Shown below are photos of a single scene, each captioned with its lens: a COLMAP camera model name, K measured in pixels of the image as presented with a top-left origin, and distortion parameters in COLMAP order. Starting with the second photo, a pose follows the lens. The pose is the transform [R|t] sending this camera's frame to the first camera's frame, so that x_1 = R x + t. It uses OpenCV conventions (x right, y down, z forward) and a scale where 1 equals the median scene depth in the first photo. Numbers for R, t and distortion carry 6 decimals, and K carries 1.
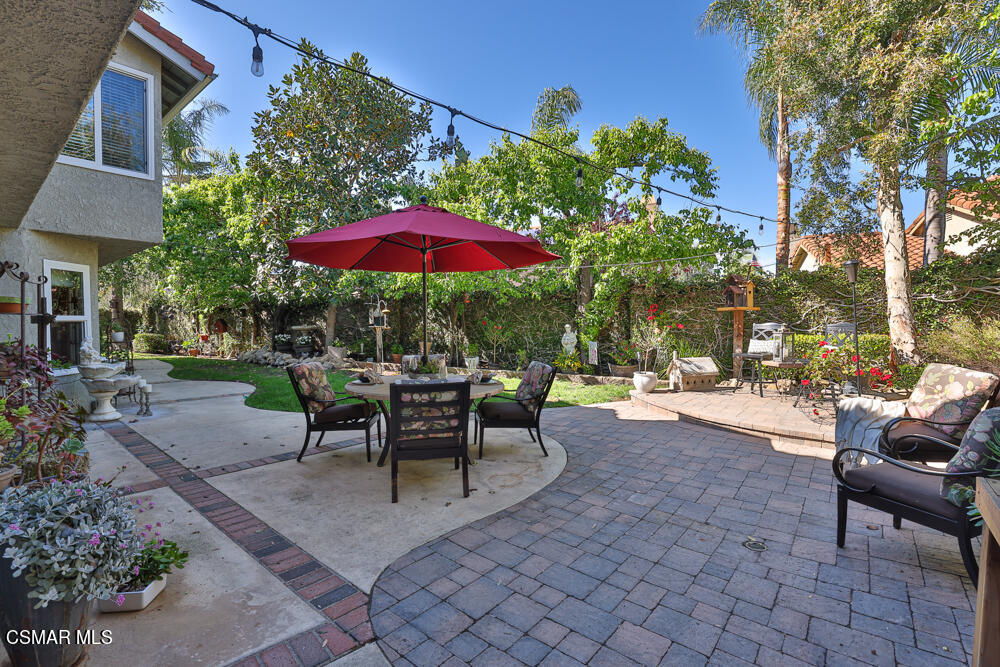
lens RADIAL K [[455.0, 0, 499.6], [0, 455.0, 334.6], [0, 0, 1]] dist [-0.016413, 0.003900]
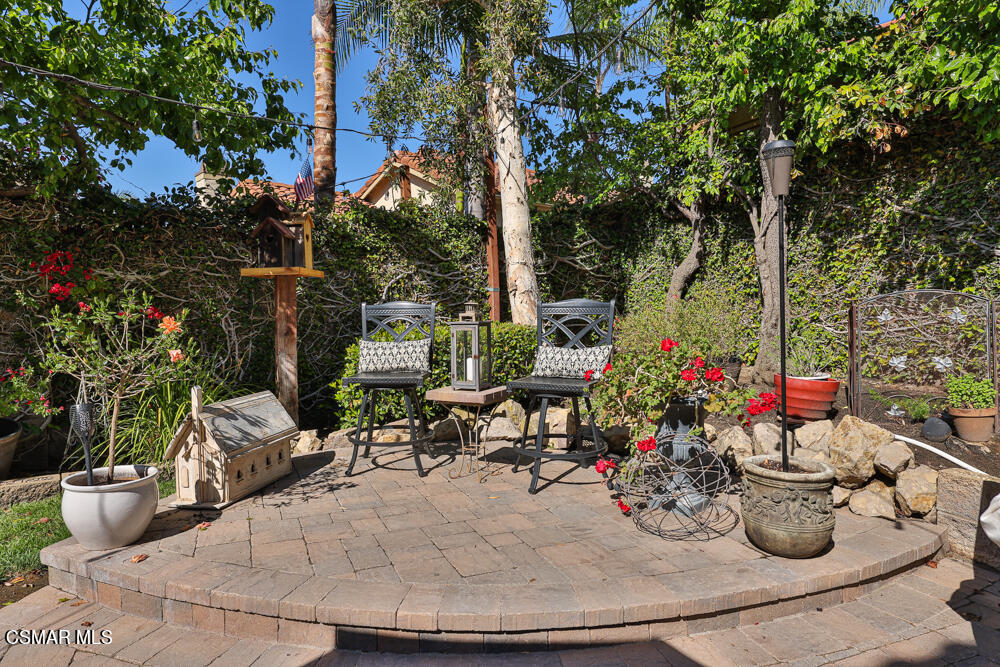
lens RADIAL K [[617.0, 0, 499.6], [0, 617.0, 331.9], [0, 0, 1]] dist [0.004517, 0.001031]
pose [[0.465752, -0.035334, 0.884210, 0.089012], [0.028319, 0.999286, 0.025016, -0.007884], [-0.884462, 0.013389, 0.466420, 0.567657]]
